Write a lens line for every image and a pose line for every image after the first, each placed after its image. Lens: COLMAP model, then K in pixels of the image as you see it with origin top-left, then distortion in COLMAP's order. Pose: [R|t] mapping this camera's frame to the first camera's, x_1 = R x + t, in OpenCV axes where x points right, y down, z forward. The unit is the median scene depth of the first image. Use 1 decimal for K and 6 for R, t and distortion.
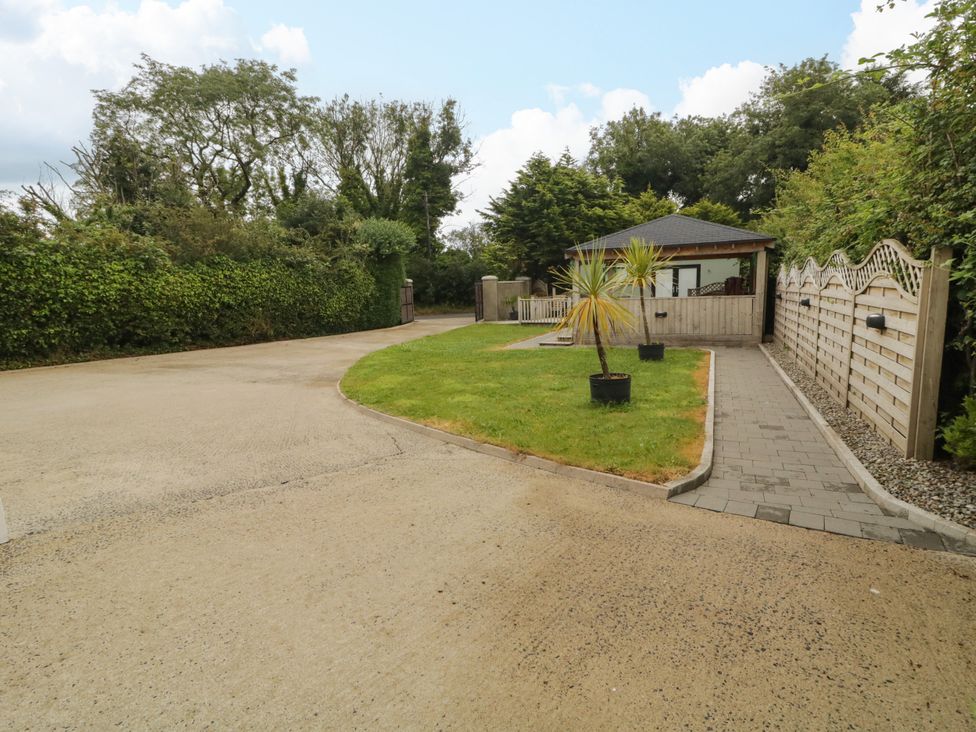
lens RADIAL K [[518.0, 0, 492.1], [0, 518.0, 362.2], [0, 0, 1]] dist [0.004930, -0.000156]
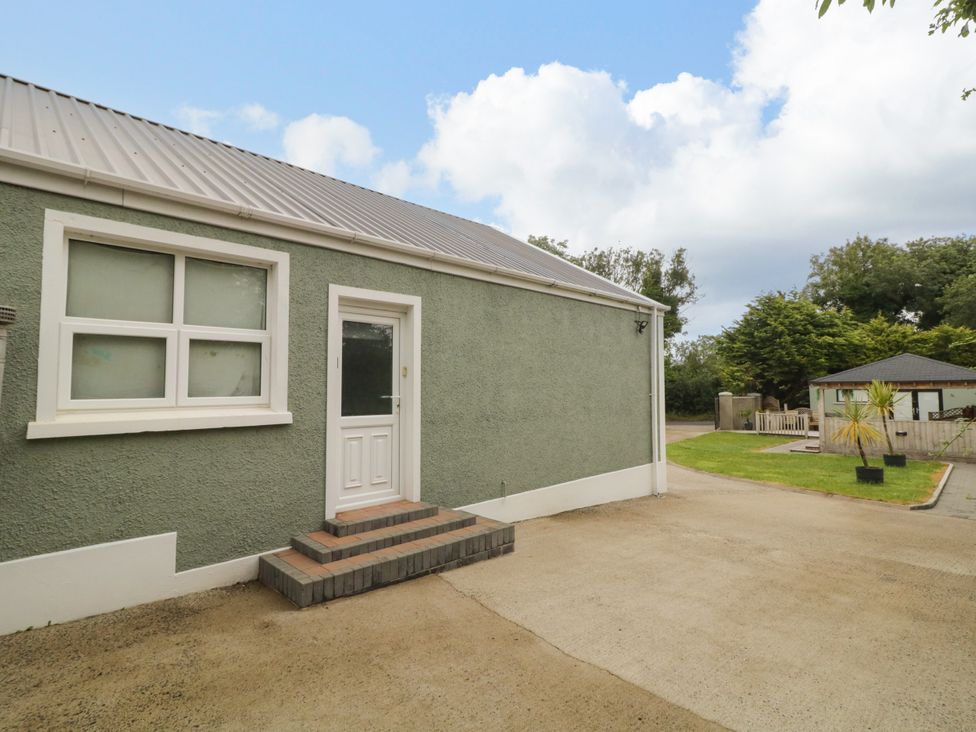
lens RADIAL K [[507.4, 0, 493.6], [0, 507.4, 361.6], [0, 0, 1]] dist [0.003202, -0.000969]
pose [[0.935459, 0.008179, -0.353339, -0.090671], [-0.077895, 0.979920, -0.183544, 0.022271], [0.344743, 0.199222, 0.917313, -0.278021]]
